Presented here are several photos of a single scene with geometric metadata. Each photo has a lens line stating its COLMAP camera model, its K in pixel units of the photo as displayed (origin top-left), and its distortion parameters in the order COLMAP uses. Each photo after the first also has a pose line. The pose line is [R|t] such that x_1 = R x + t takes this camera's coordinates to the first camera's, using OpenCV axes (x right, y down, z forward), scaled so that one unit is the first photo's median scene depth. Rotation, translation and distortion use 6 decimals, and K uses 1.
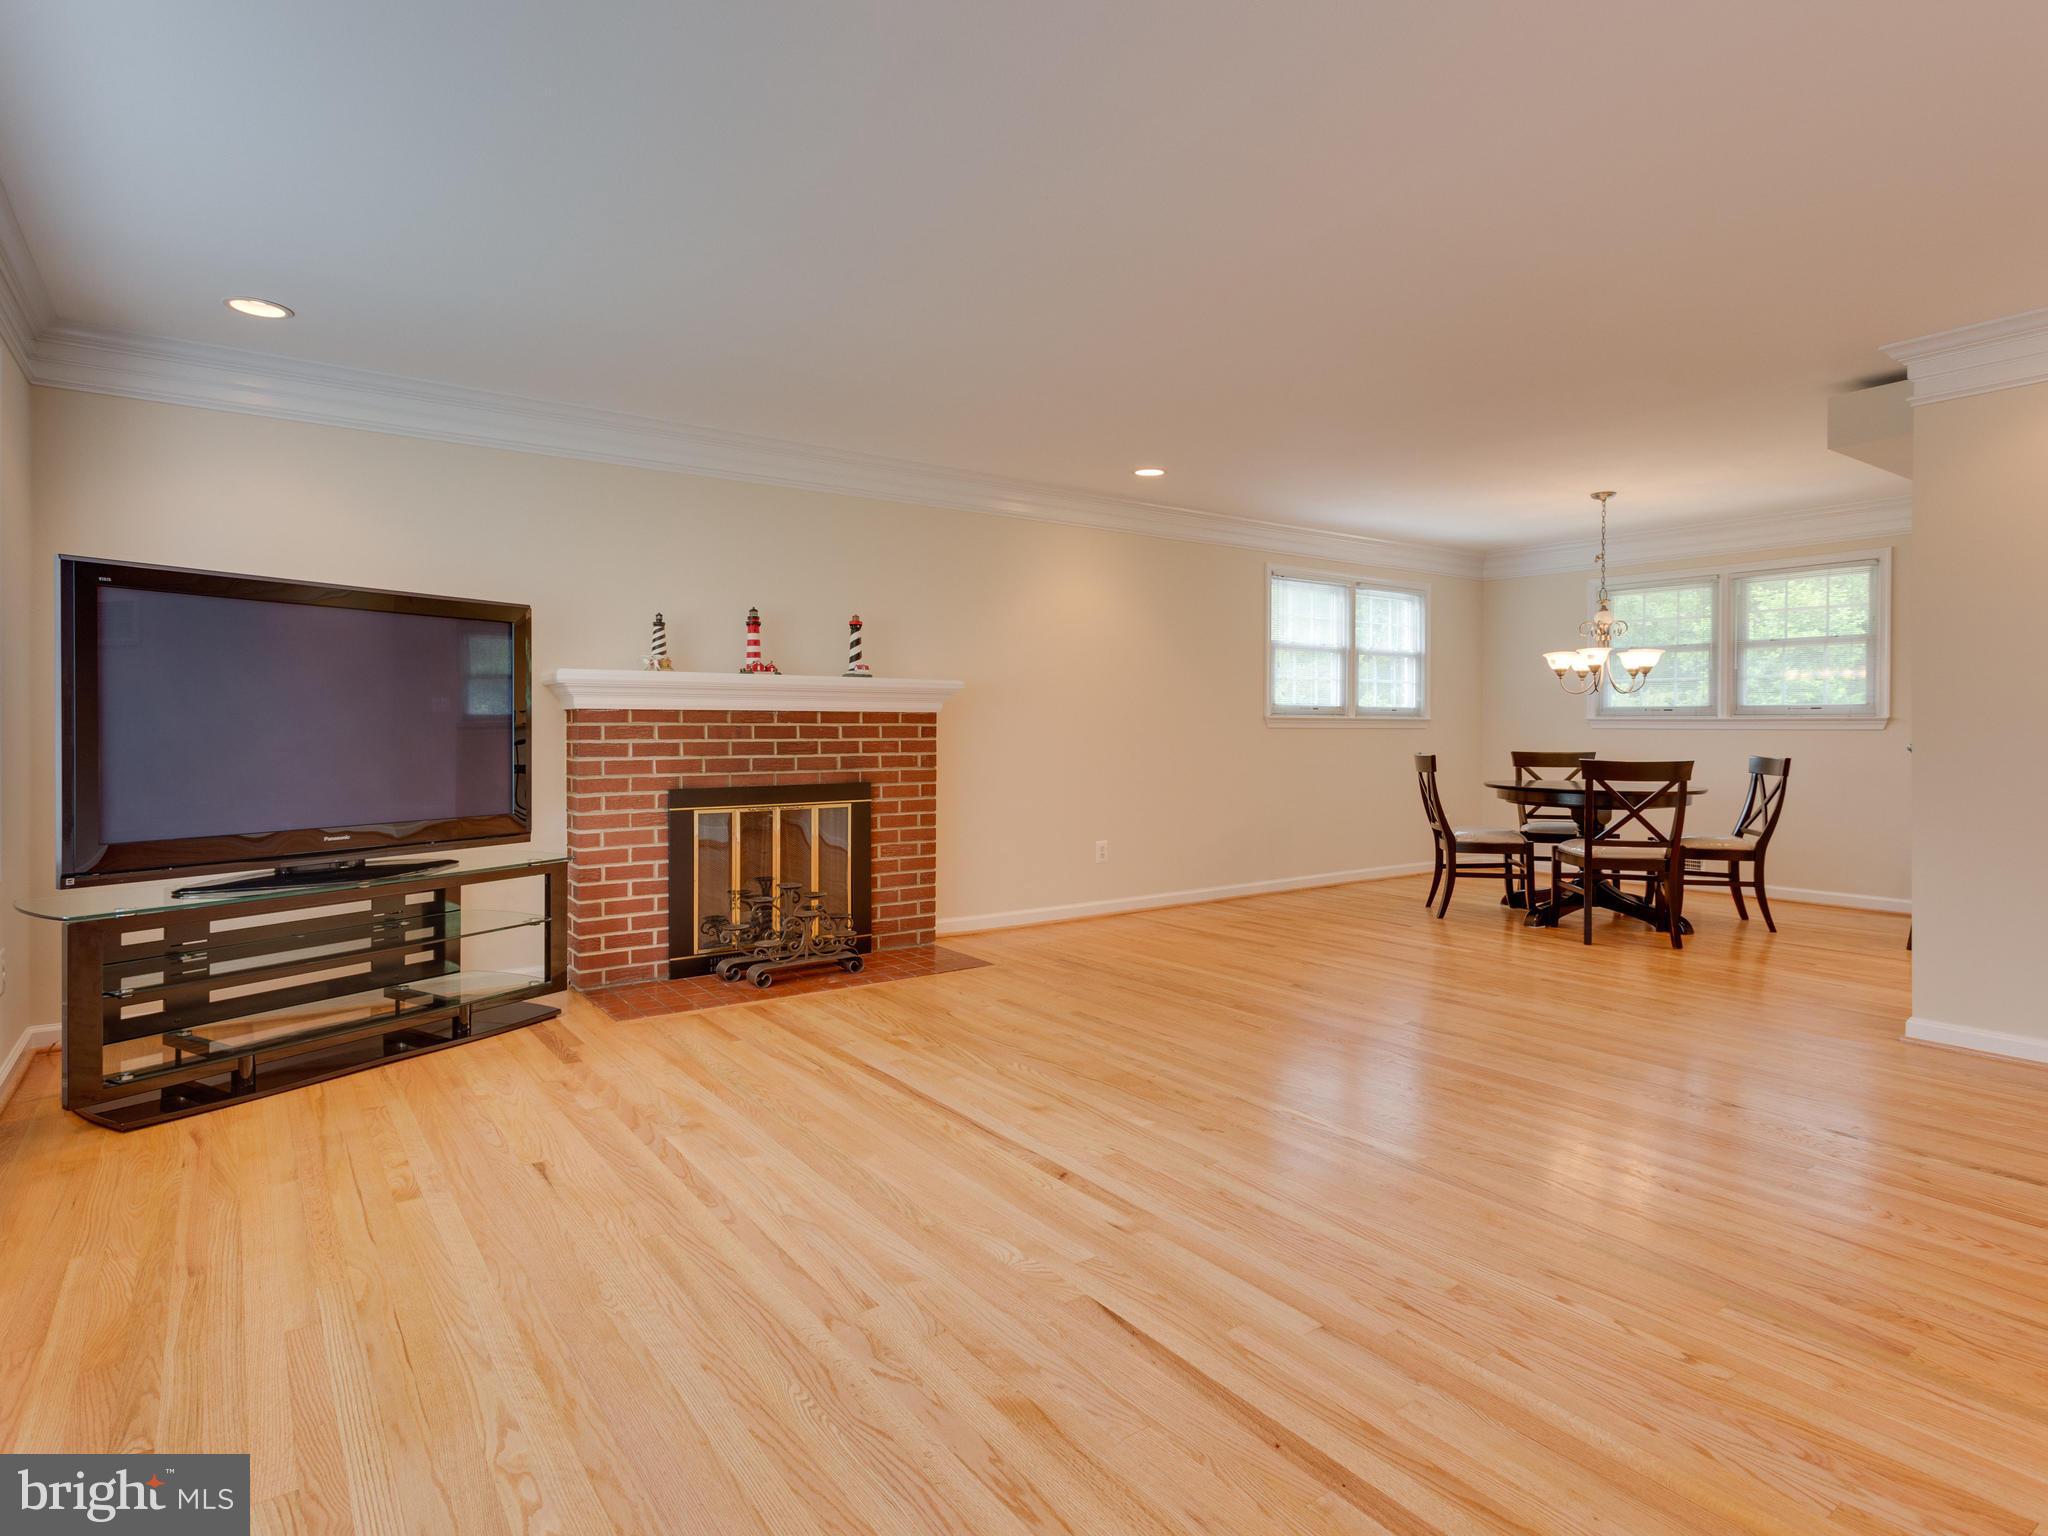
lens RADIAL K [[1111.6, 0, 1027.8], [0, 1111.6, 730.4], [0, 0, 1]] dist [0.005120, -0.000140]
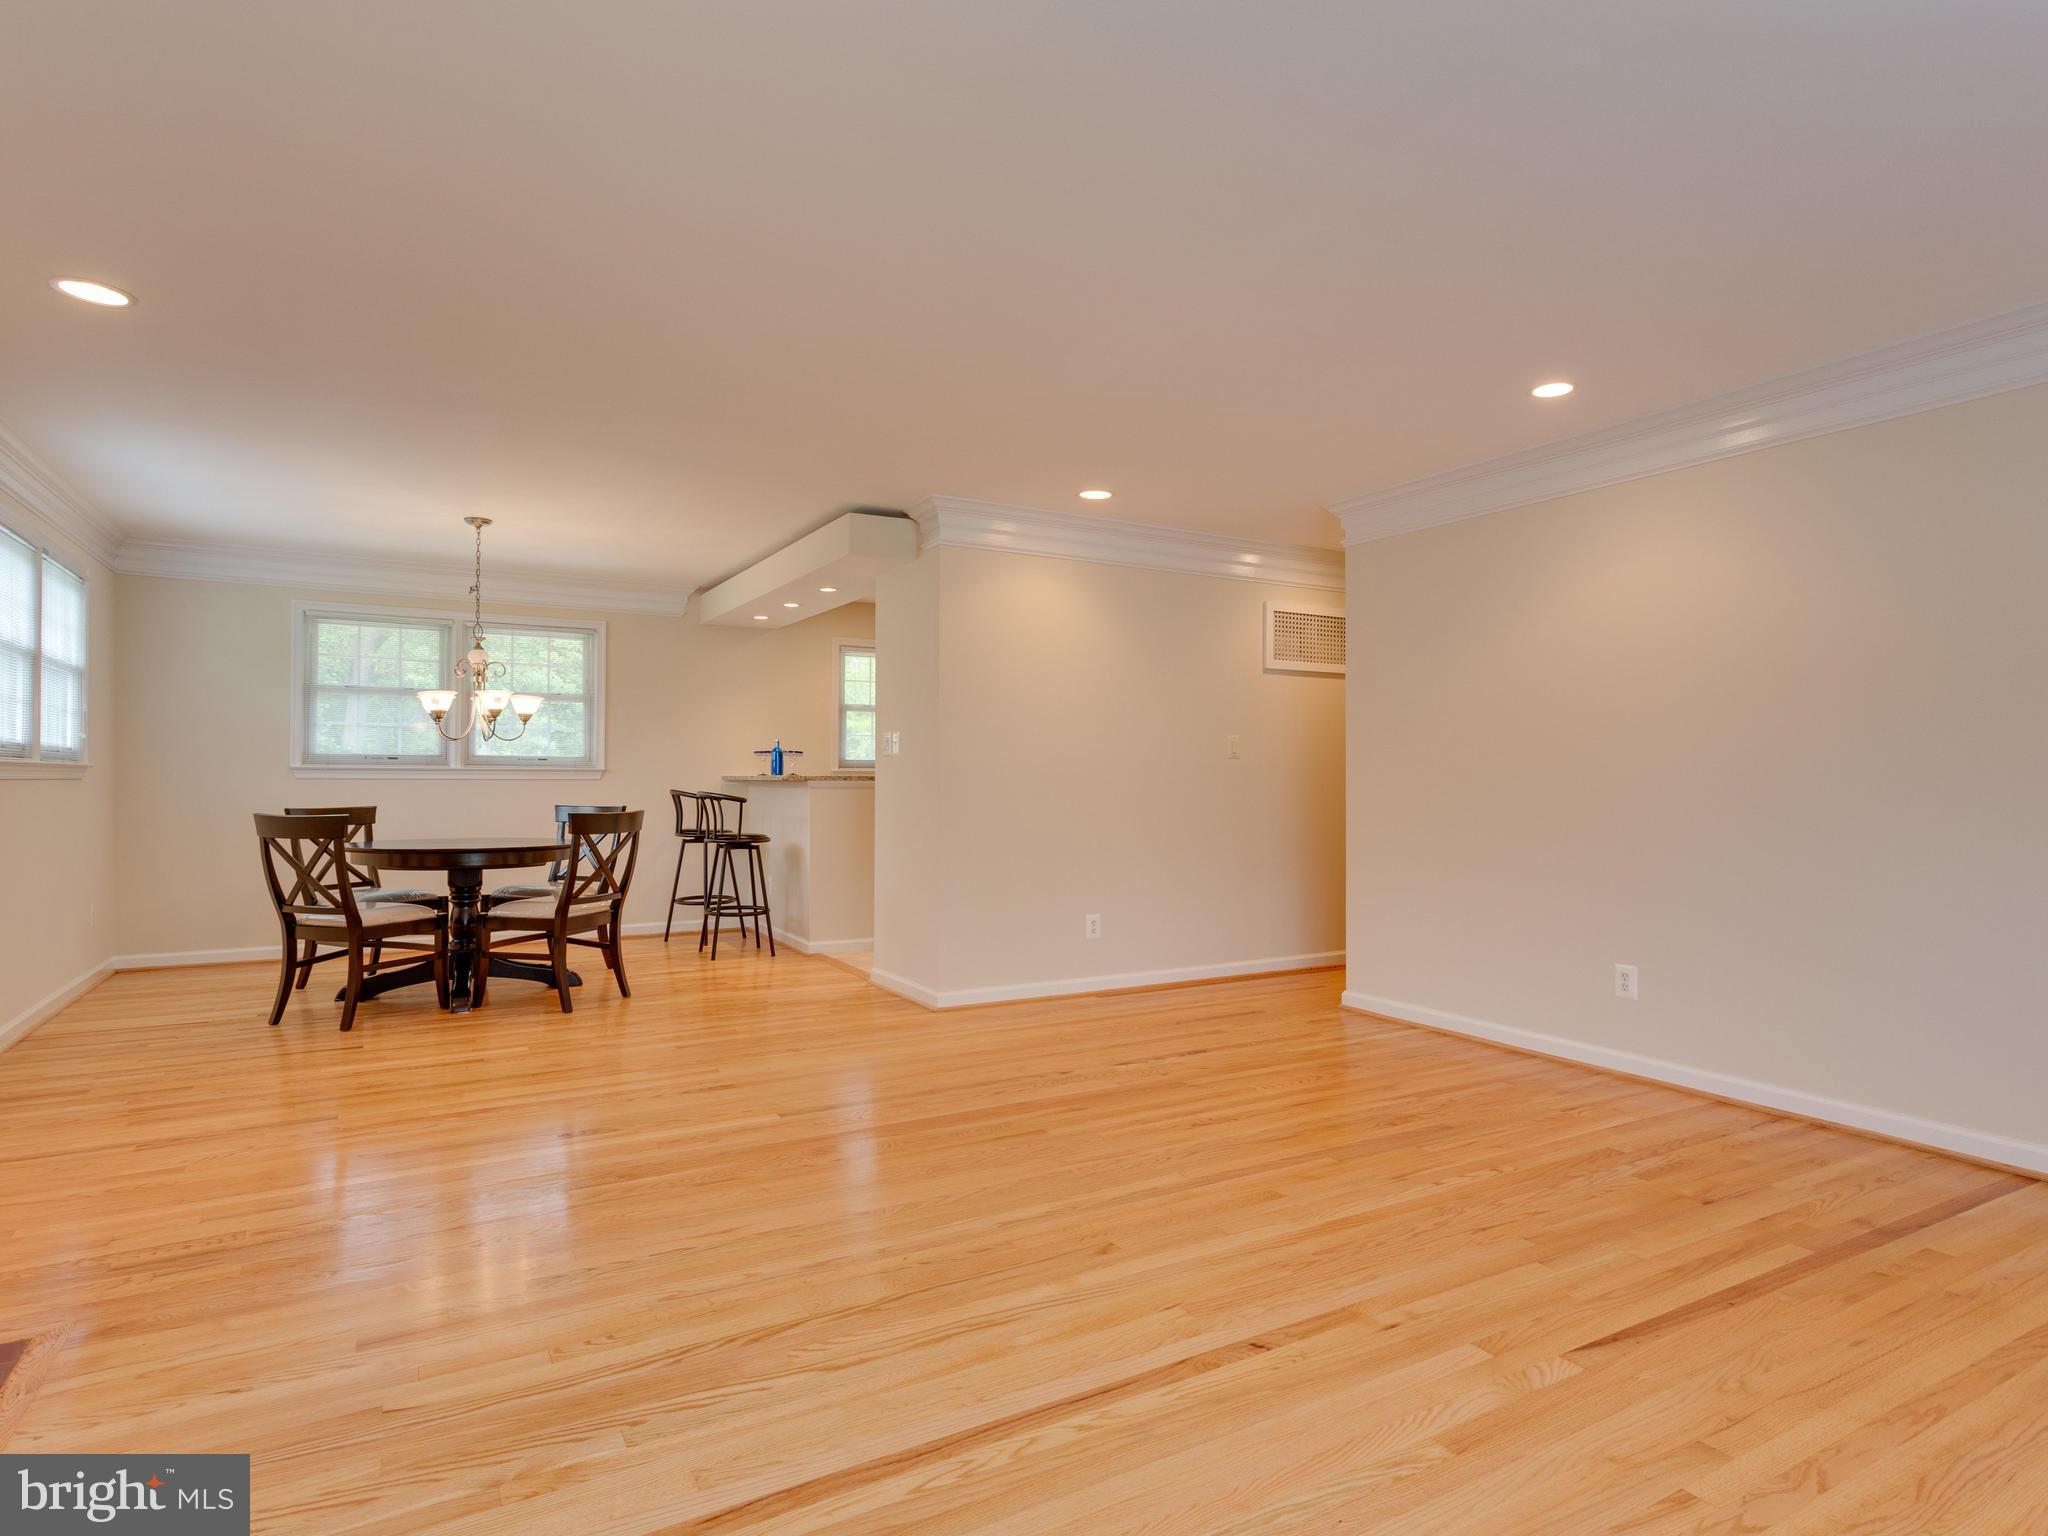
lens RADIAL K [[1108.4, 0, 1027.4], [0, 1108.4, 765.5], [0, 0, 1]] dist [0.004024, 0.000517]
pose [[0.104074, 0.008887, 0.994530, -0.376720], [0.001033, 0.999959, -0.009043, -0.004487], [-0.994569, 0.001969, 0.104061, 0.521517]]
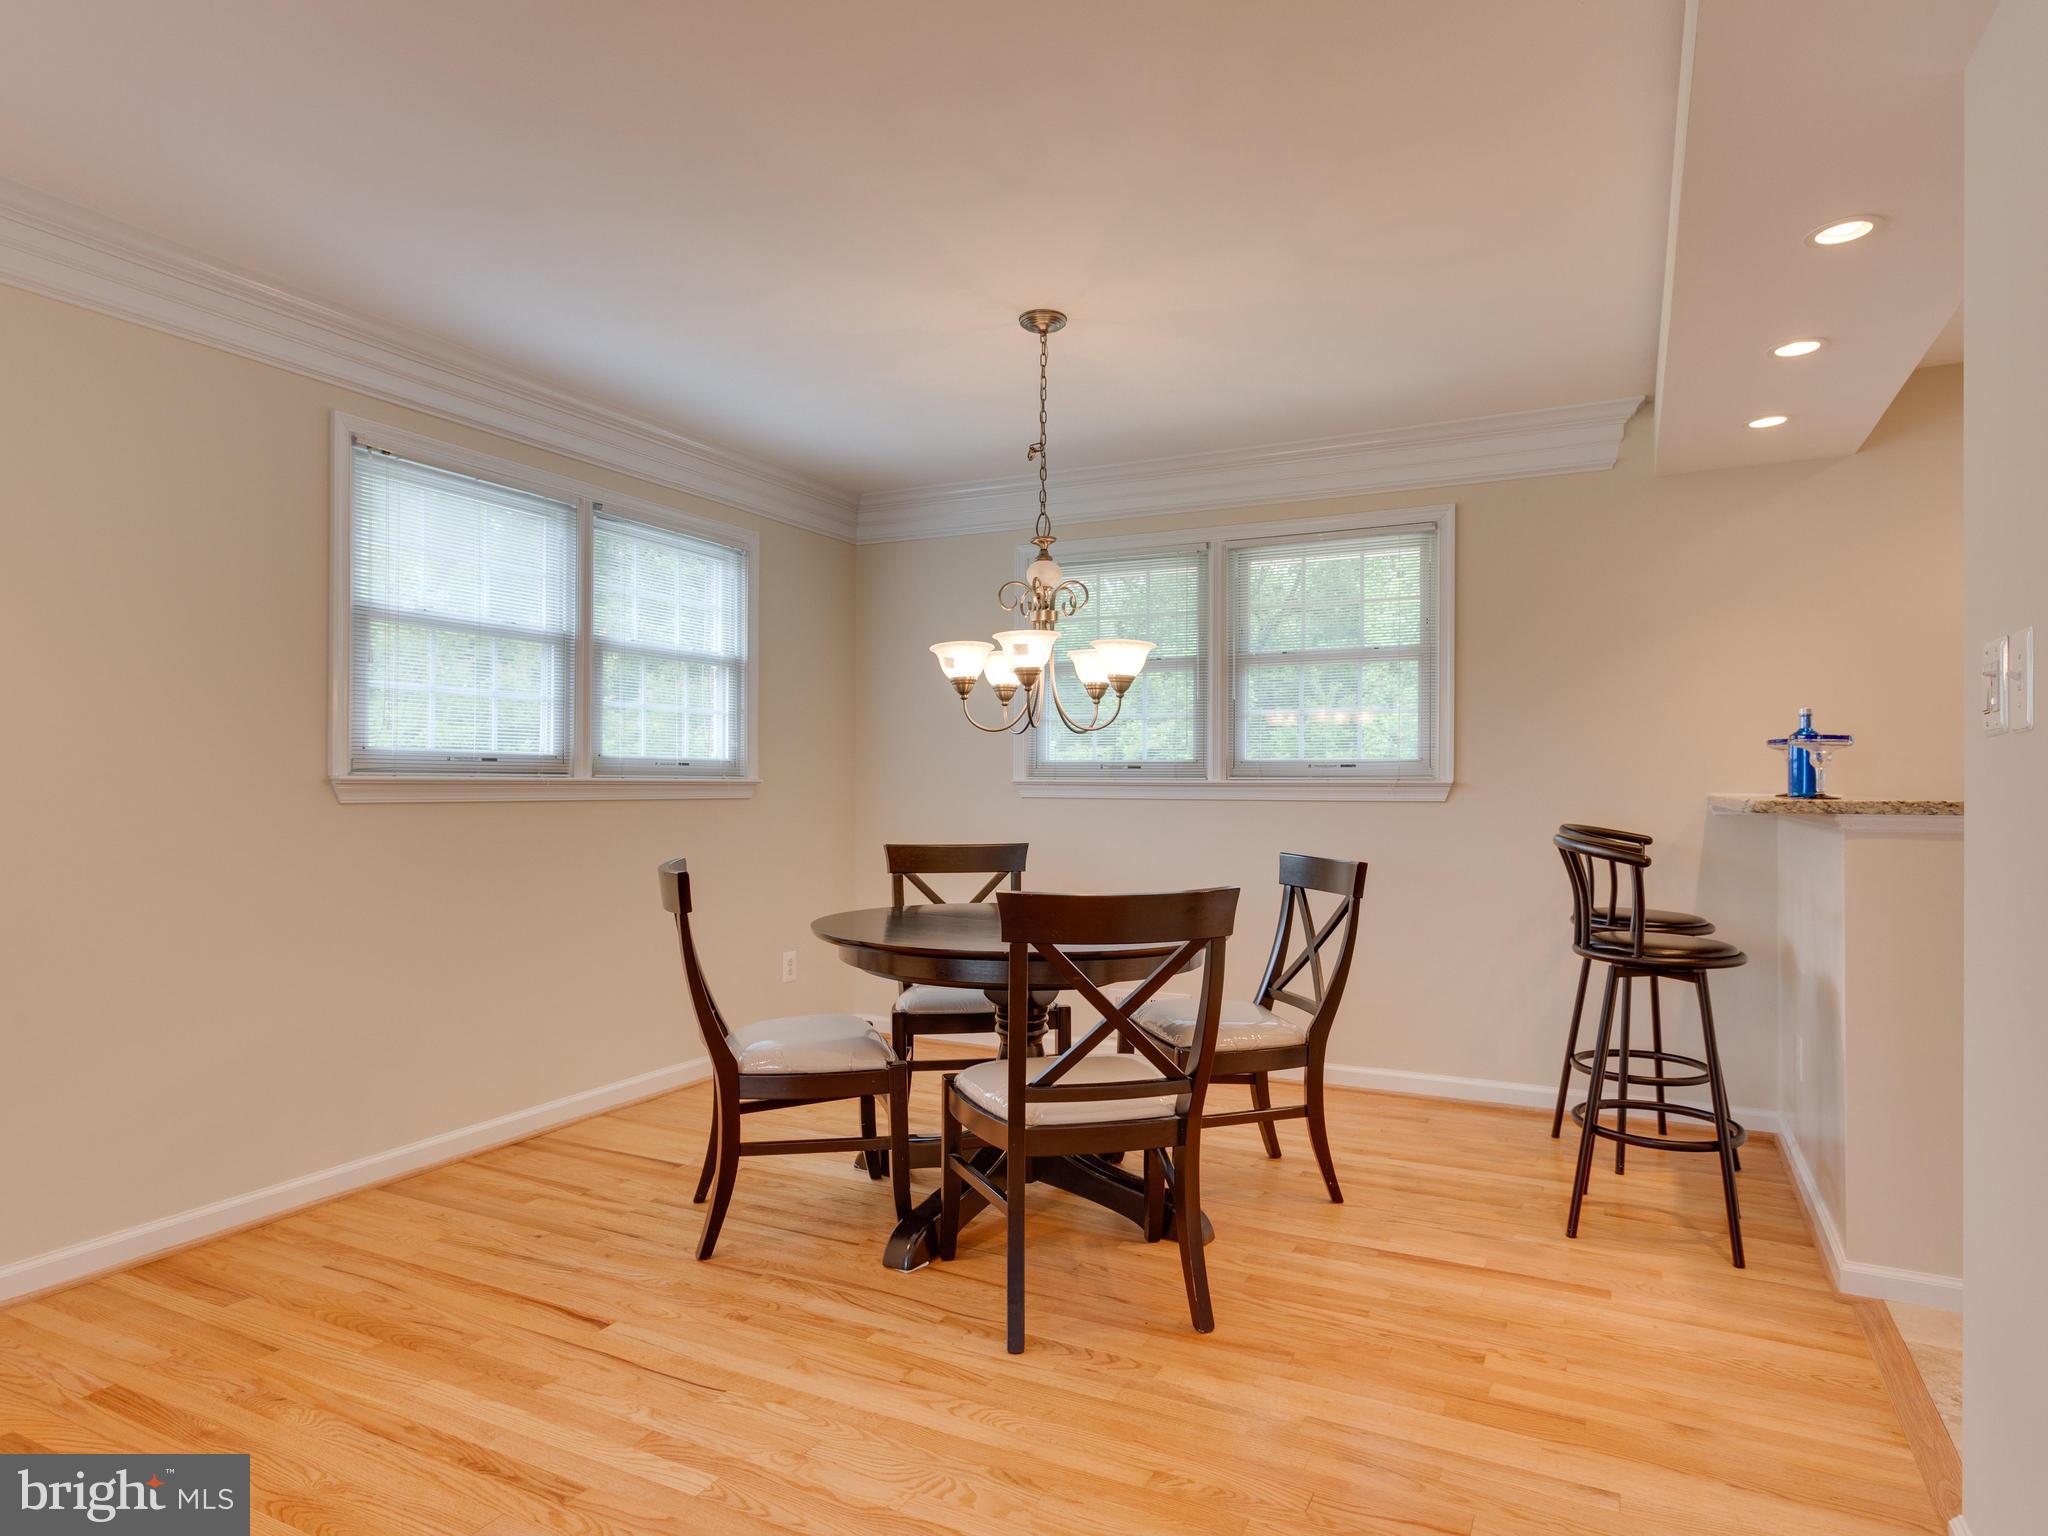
lens RADIAL K [[1187.8, 0, 1024.0], [0, 1187.8, 768.0], [0, 0, 1]] dist [-0.001503, -0.000107]
pose [[0.889964, 0.005865, 0.455993, 0.310989], [0.000971, 0.999891, -0.014758, -0.011334], [-0.456030, 0.013577, 0.889861, 0.617751]]
